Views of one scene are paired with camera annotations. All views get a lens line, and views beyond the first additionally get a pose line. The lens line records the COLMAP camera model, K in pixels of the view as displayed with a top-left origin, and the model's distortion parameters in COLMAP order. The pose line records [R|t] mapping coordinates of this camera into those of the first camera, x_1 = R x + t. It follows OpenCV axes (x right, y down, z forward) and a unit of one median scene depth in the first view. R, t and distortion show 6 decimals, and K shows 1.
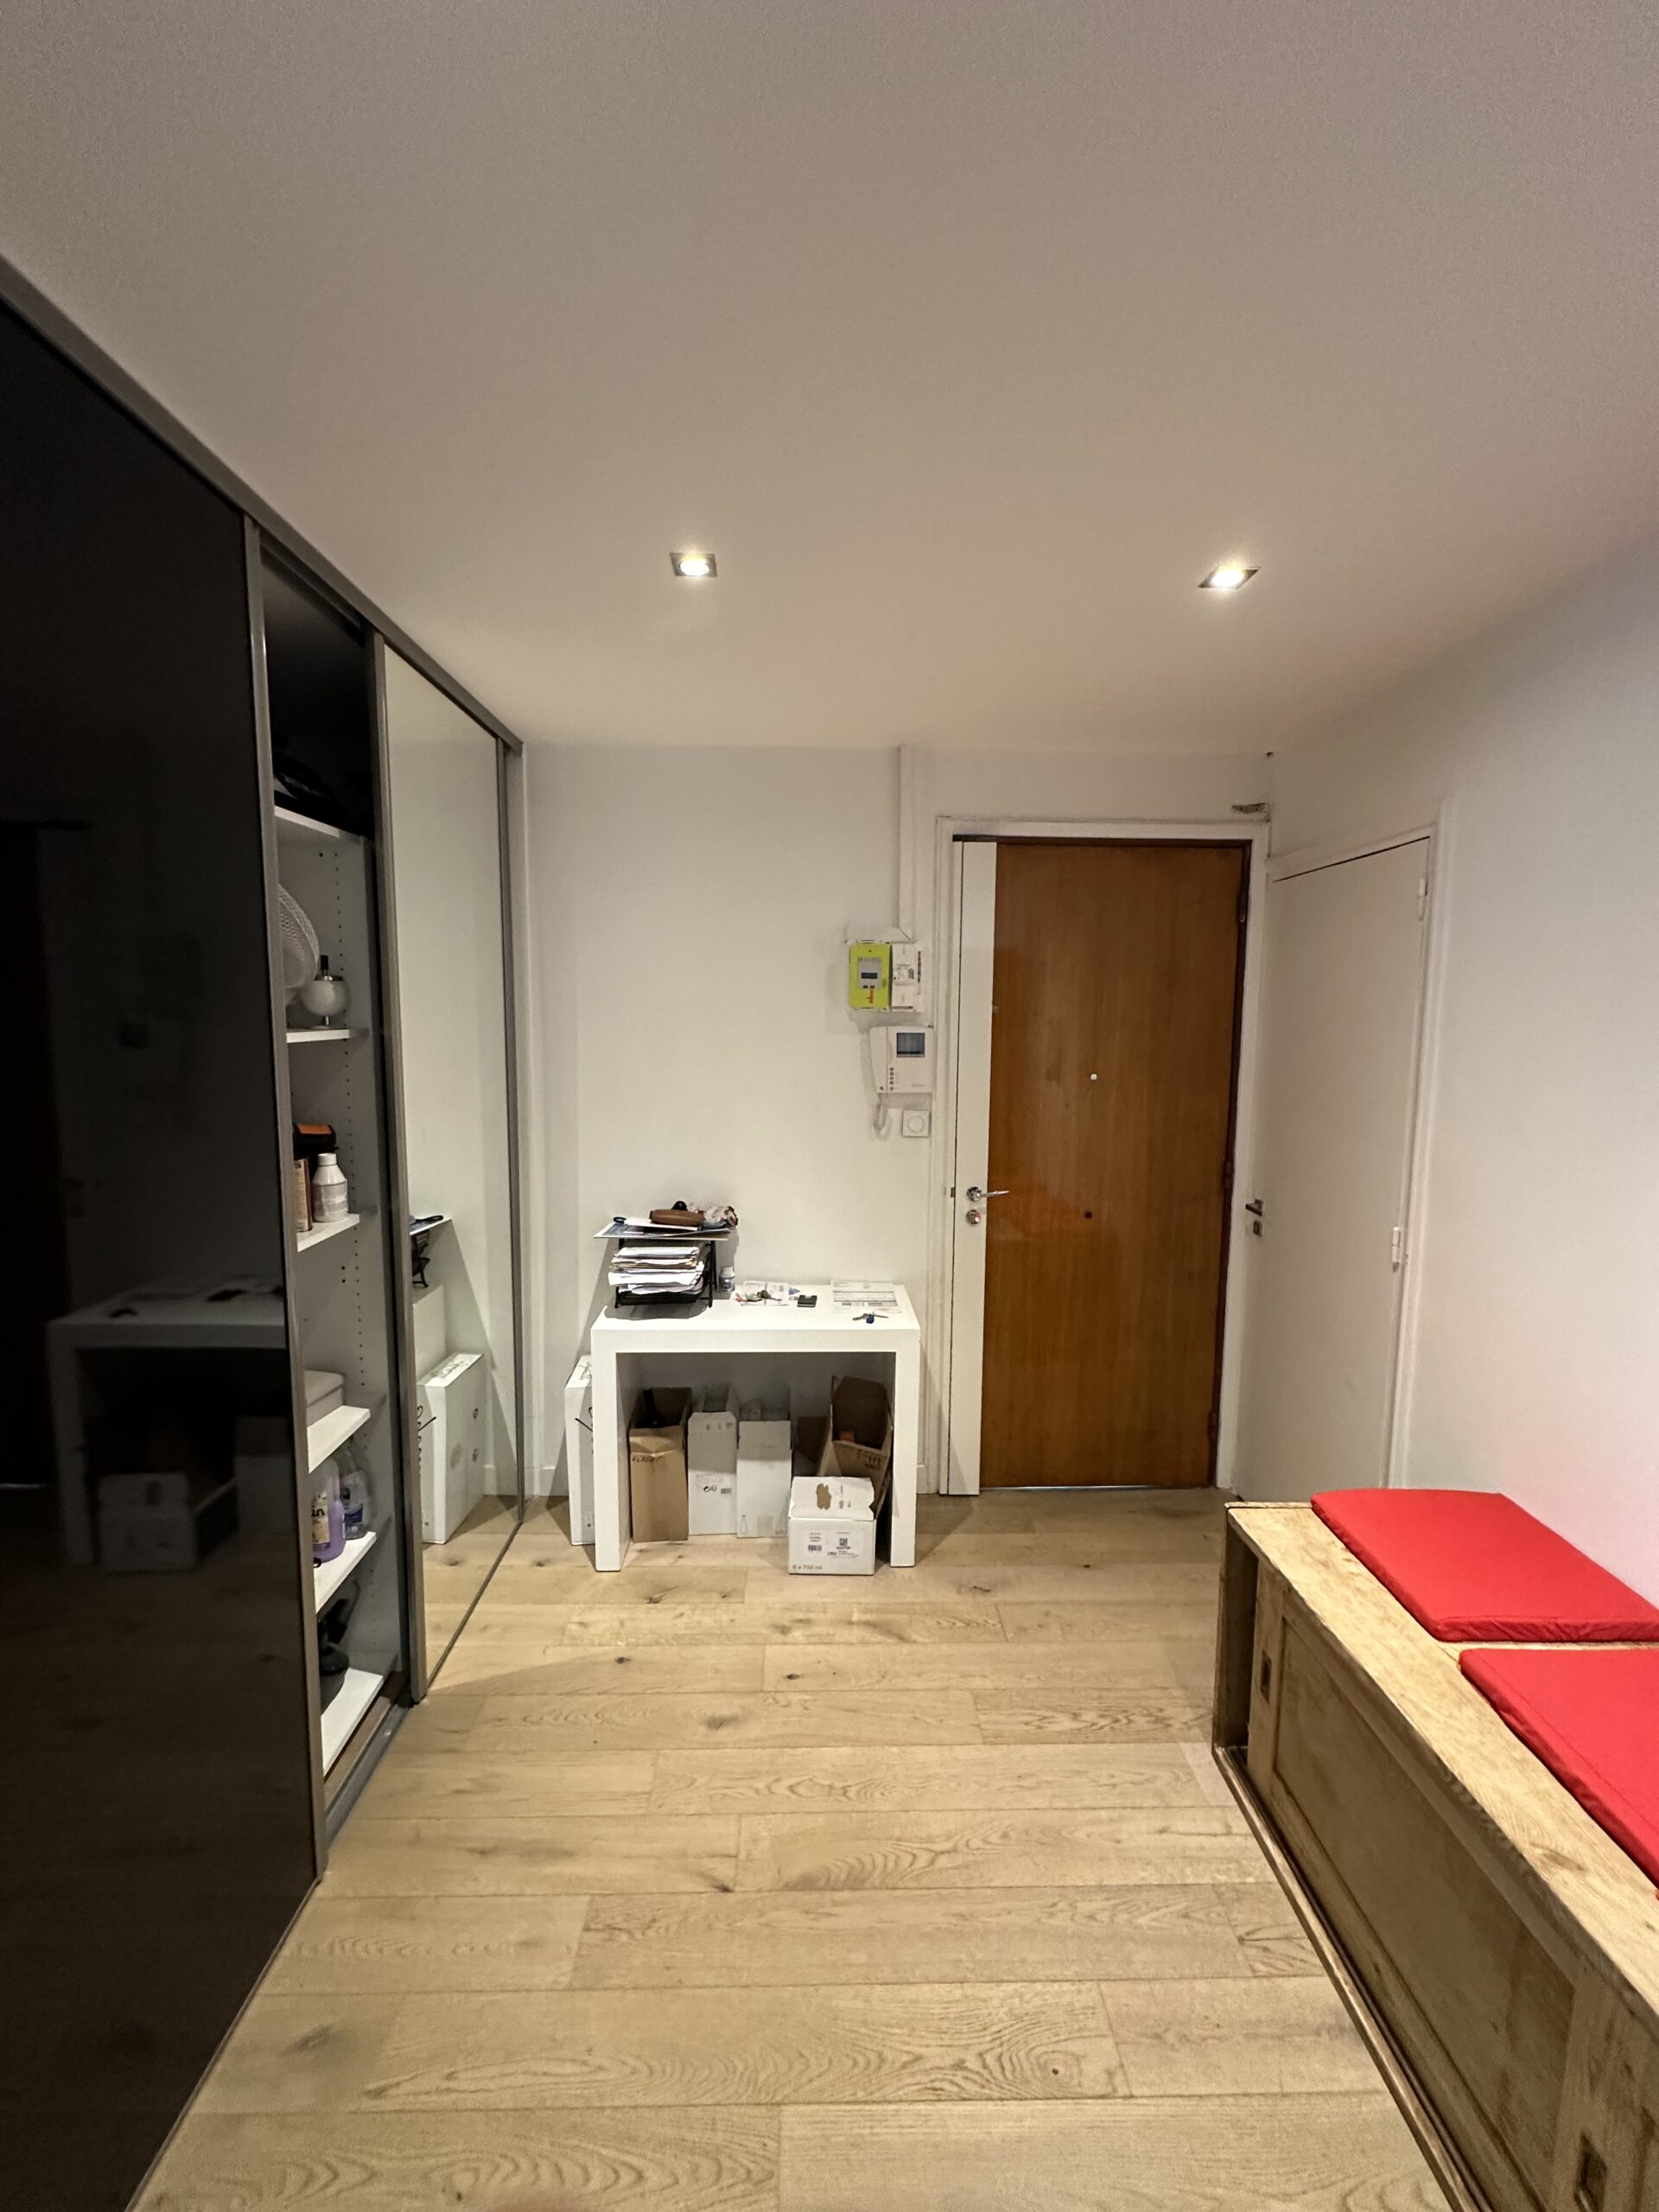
lens RADIAL K [[884.5, 0, 831.2], [0, 884.5, 1100.4], [0, 0, 1]] dist [-0.002968, 0.000123]
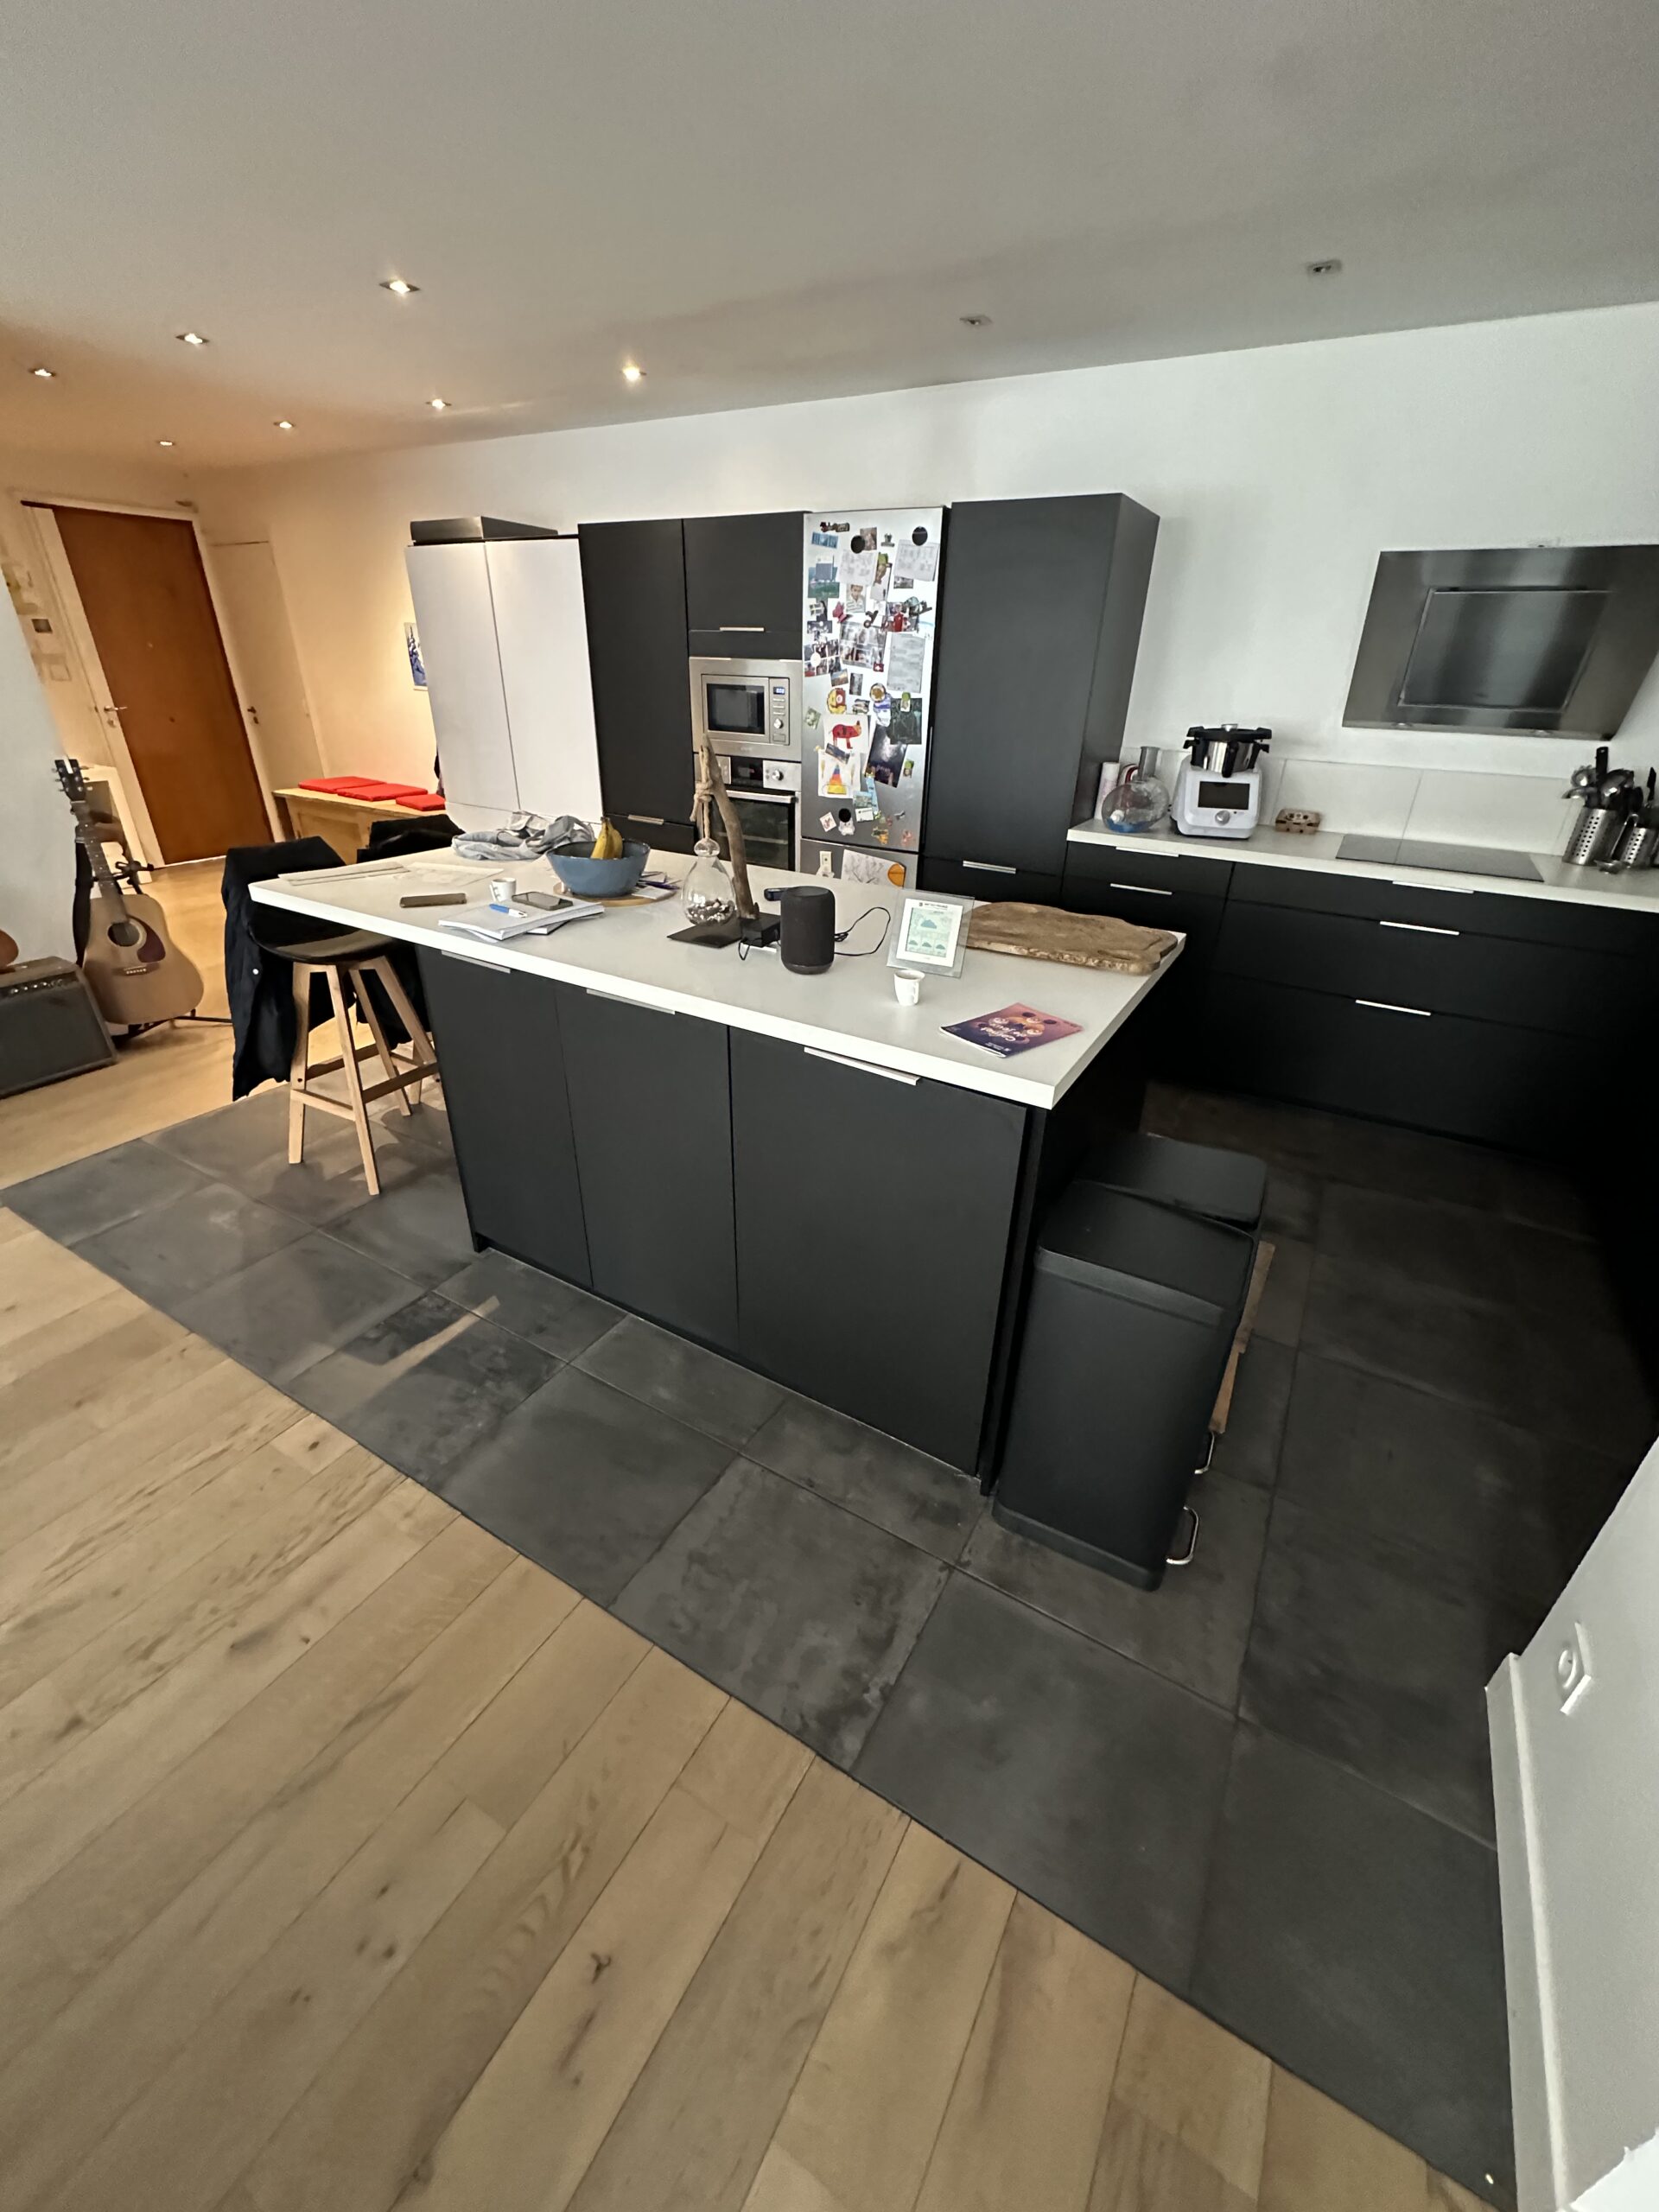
lens RADIAL K [[884.5, 0, 826.2], [0, 884.5, 1104.6], [0, 0, 1]] dist [-0.002968, 0.000123]
pose [[0.530975, -0.392758, 0.750871, -0.869860], [0.078605, 0.905109, 0.417850, 0.216781], [-0.843734, -0.162845, 0.511463, -1.630012]]
